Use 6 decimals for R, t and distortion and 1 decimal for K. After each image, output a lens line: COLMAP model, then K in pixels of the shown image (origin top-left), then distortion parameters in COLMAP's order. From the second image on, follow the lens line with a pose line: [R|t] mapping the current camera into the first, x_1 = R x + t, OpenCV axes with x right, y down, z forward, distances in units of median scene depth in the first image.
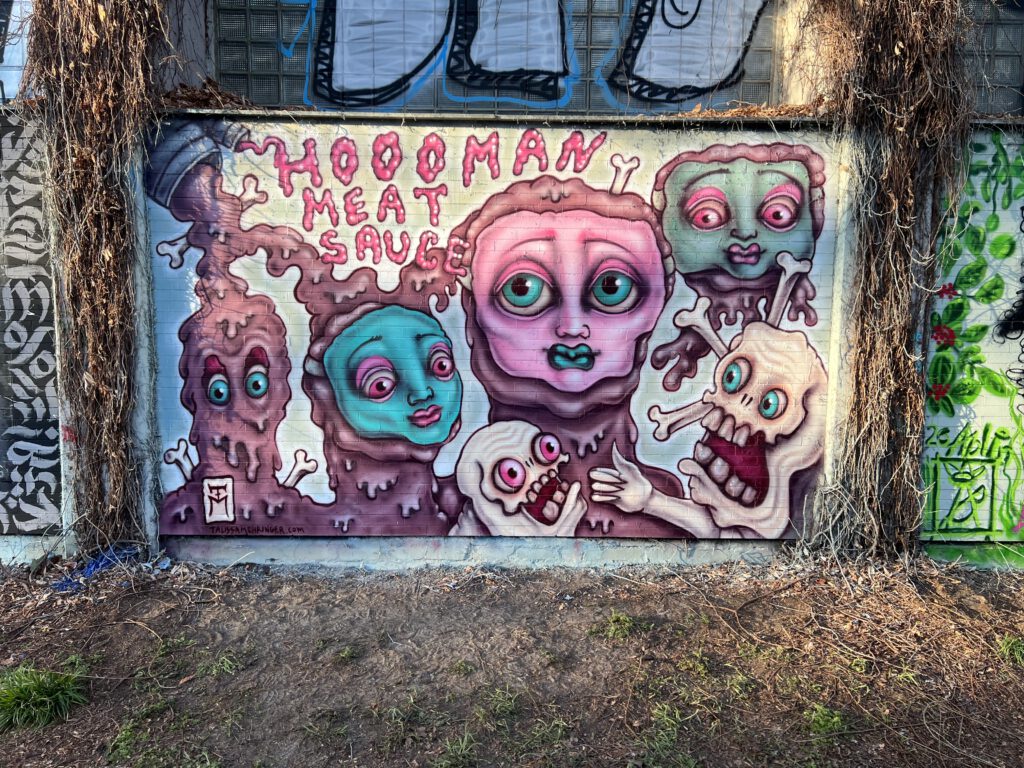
lens RADIAL K [[771.7, 0, 512.4], [0, 771.7, 387.8], [0, 0, 1]] dist [0.010478, -0.010564]
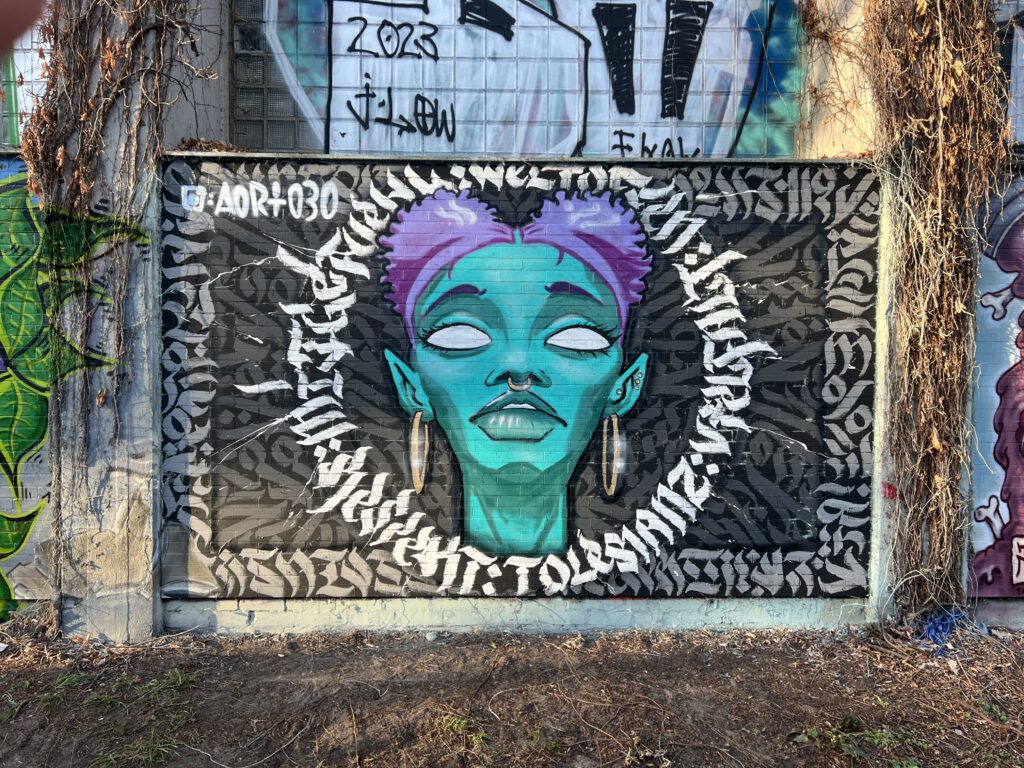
lens RADIAL K [[771.7, 0, 512.0], [0, 771.7, 380.6], [0, 0, 1]] dist [0.010478, -0.010564]
pose [[0.999846, -0.008000, -0.015615, -1.023459], [0.006867, 0.997430, -0.071317, -0.012254], [0.016146, 0.071199, 0.997331, 0.019385]]
